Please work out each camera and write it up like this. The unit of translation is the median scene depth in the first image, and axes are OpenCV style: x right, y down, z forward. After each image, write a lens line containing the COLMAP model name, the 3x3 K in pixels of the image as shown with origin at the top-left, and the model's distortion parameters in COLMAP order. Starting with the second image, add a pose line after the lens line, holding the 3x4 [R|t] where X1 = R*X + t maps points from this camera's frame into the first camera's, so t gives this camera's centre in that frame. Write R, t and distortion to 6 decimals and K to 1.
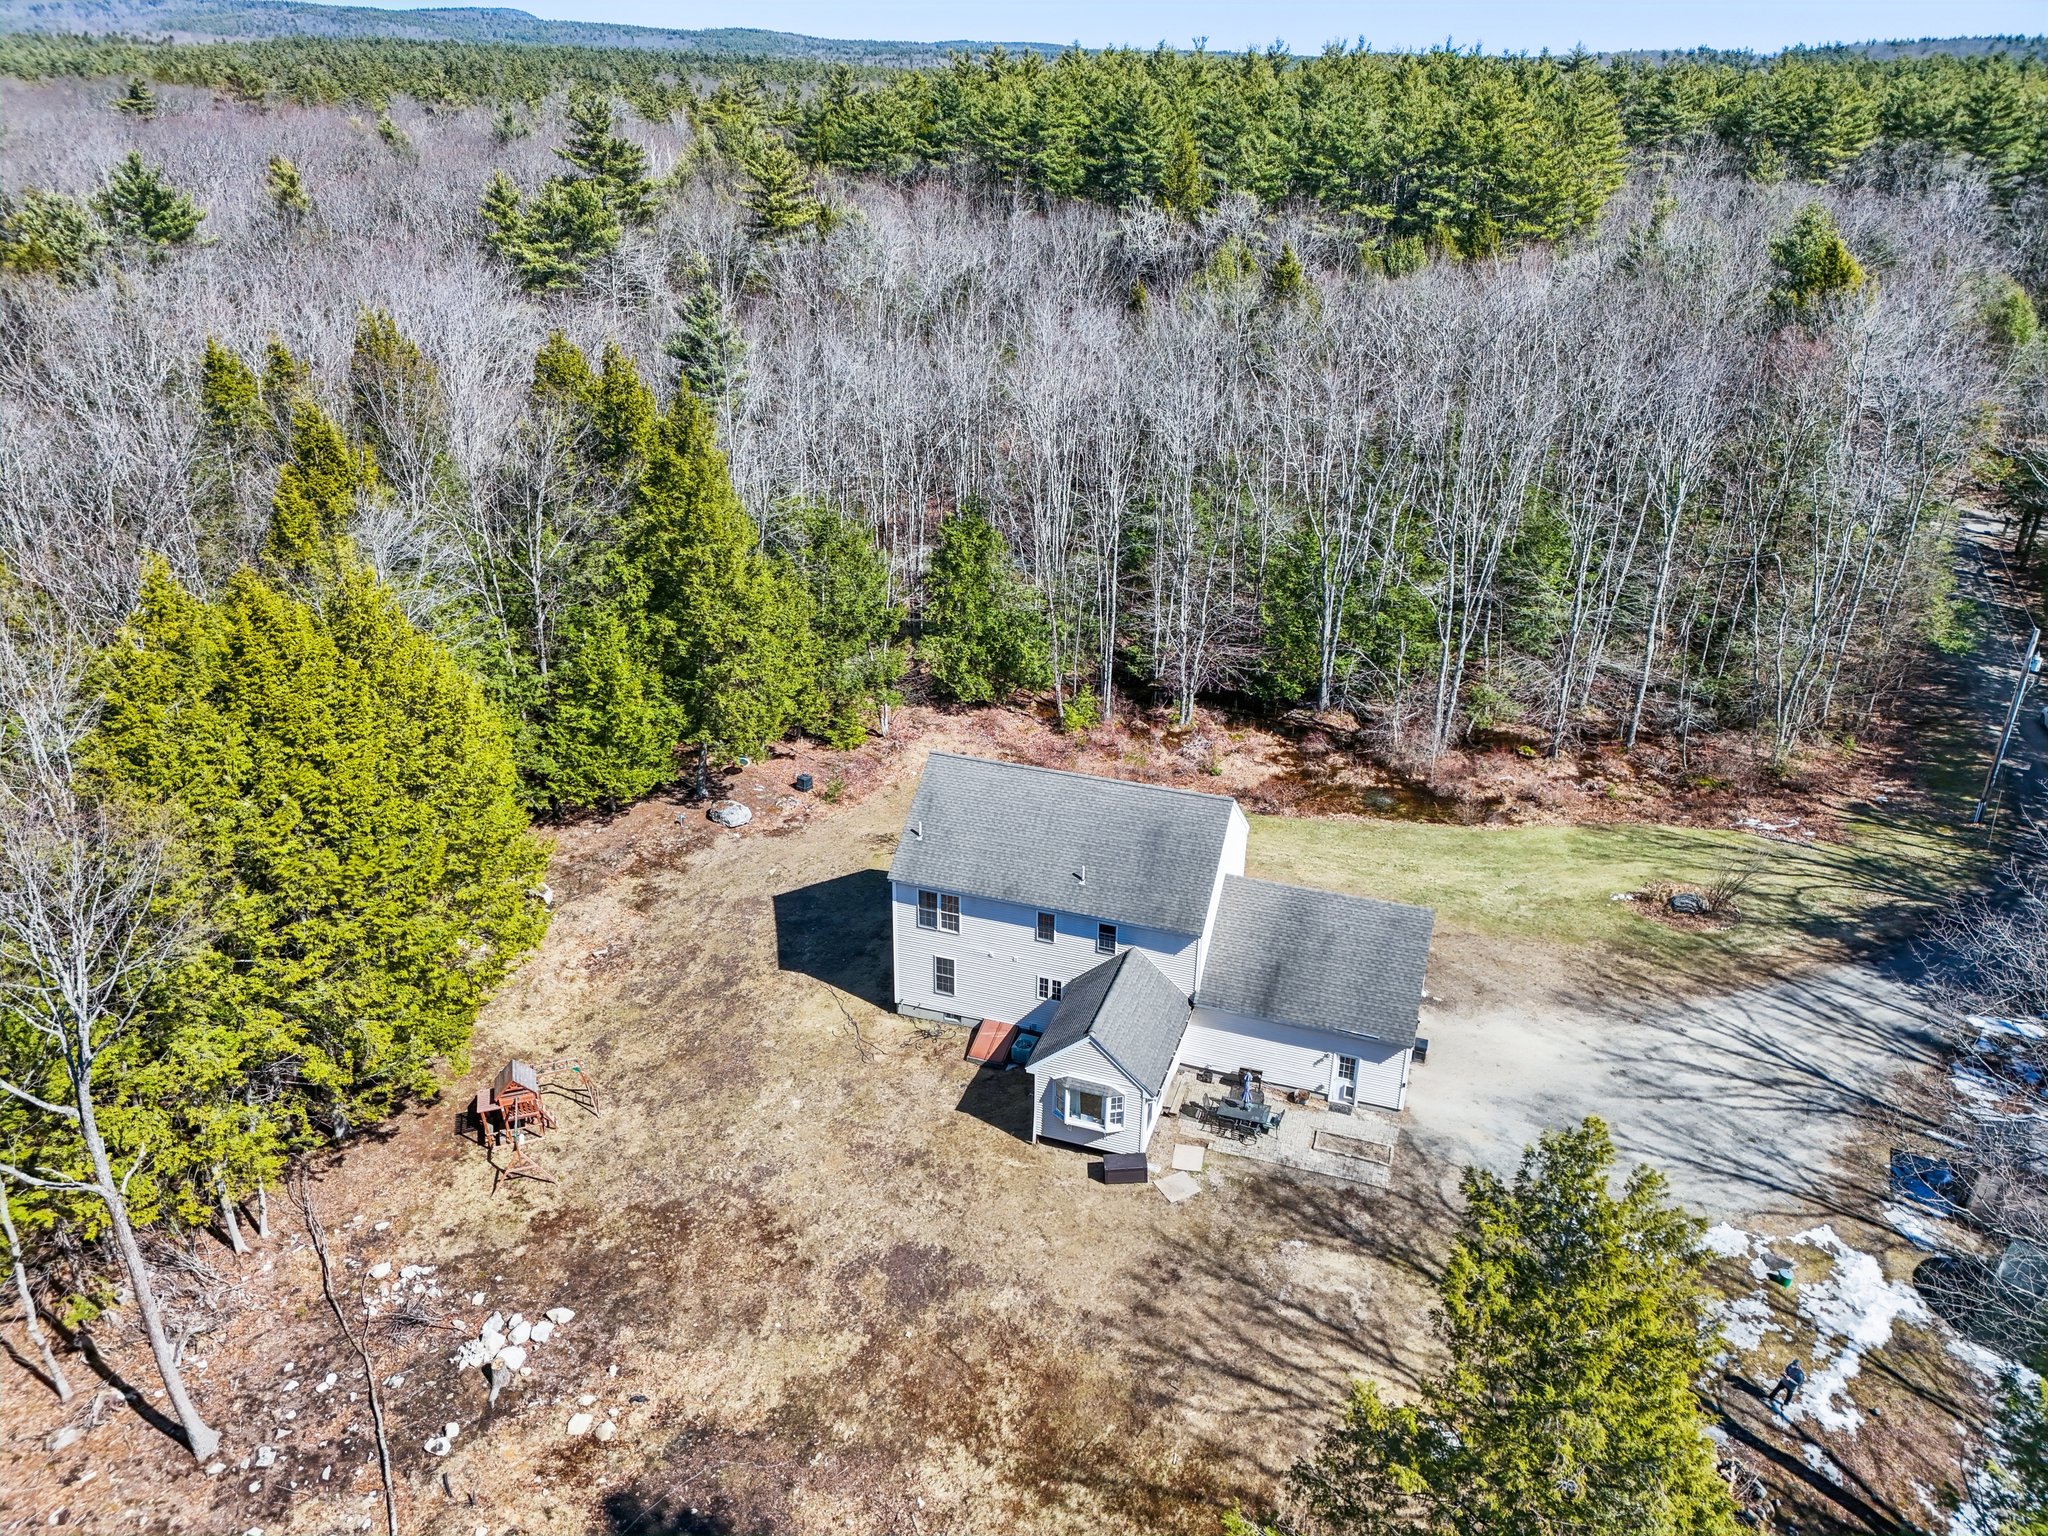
lens RADIAL K [[1499.2, 0, 1021.7], [0, 1499.2, 768.3], [0, 0, 1]] dist [0.083528, -0.082295]
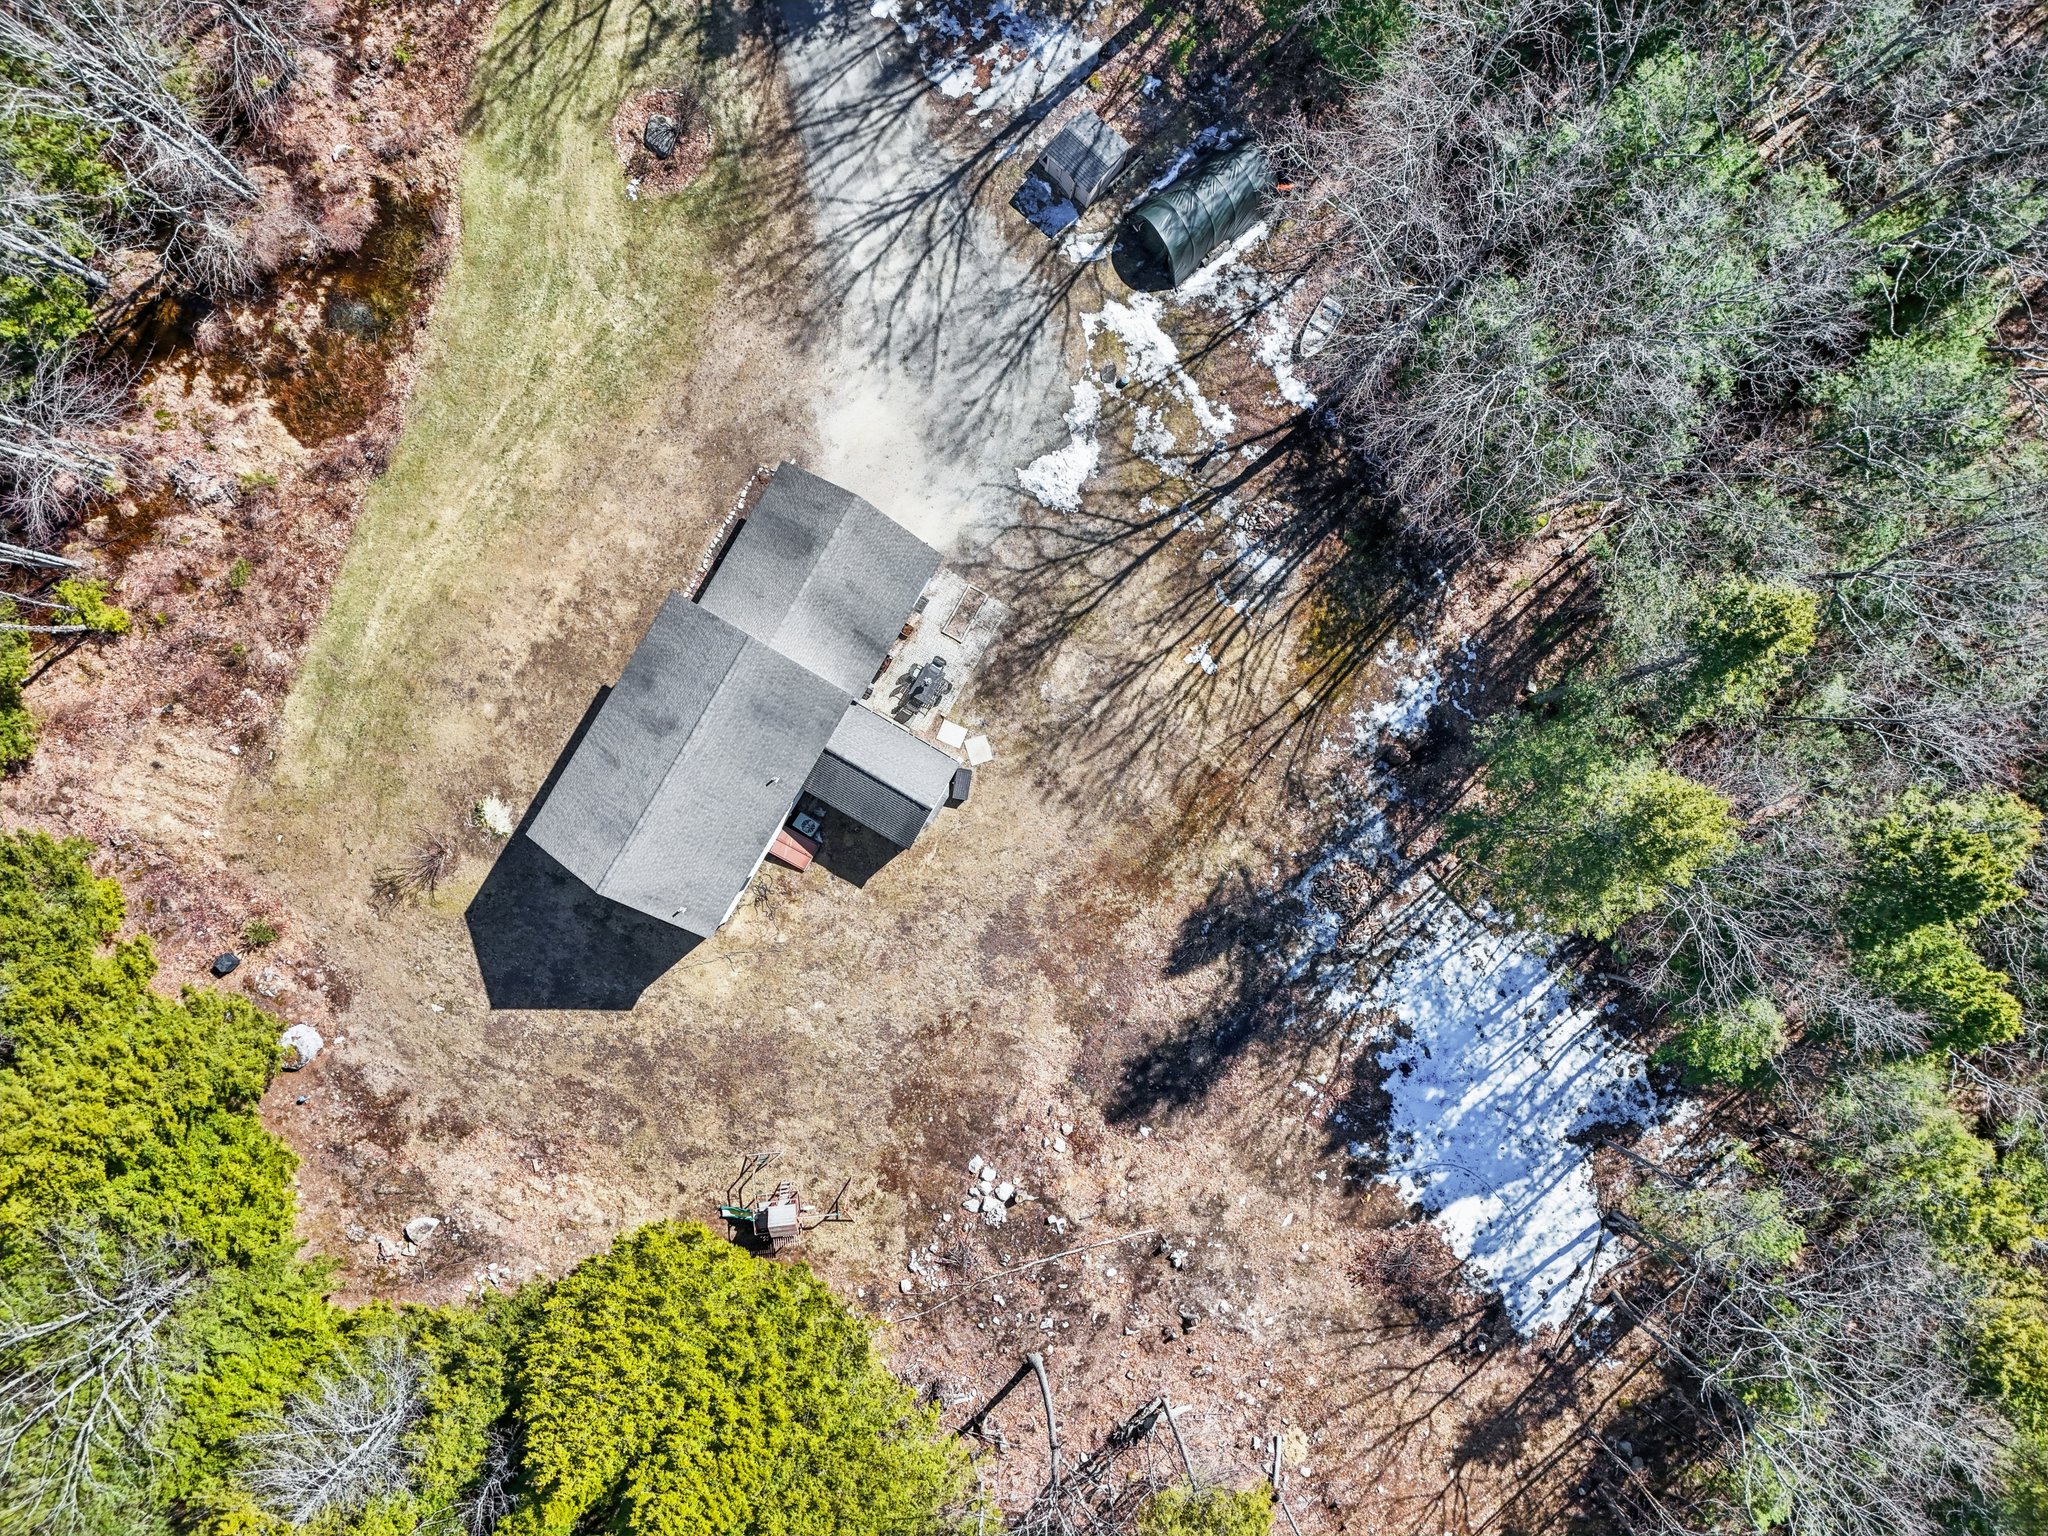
lens RADIAL K [[1499.2, 0, 1010.6], [0, 1499.2, 754.4], [0, 0, 1]] dist [0.083528, -0.082295]
pose [[0.204073, -0.978924, -0.007868, 0.109414], [0.390531, 0.074038, 0.917608, -0.942345], [-0.897686, -0.190332, 0.397409, 0.386987]]
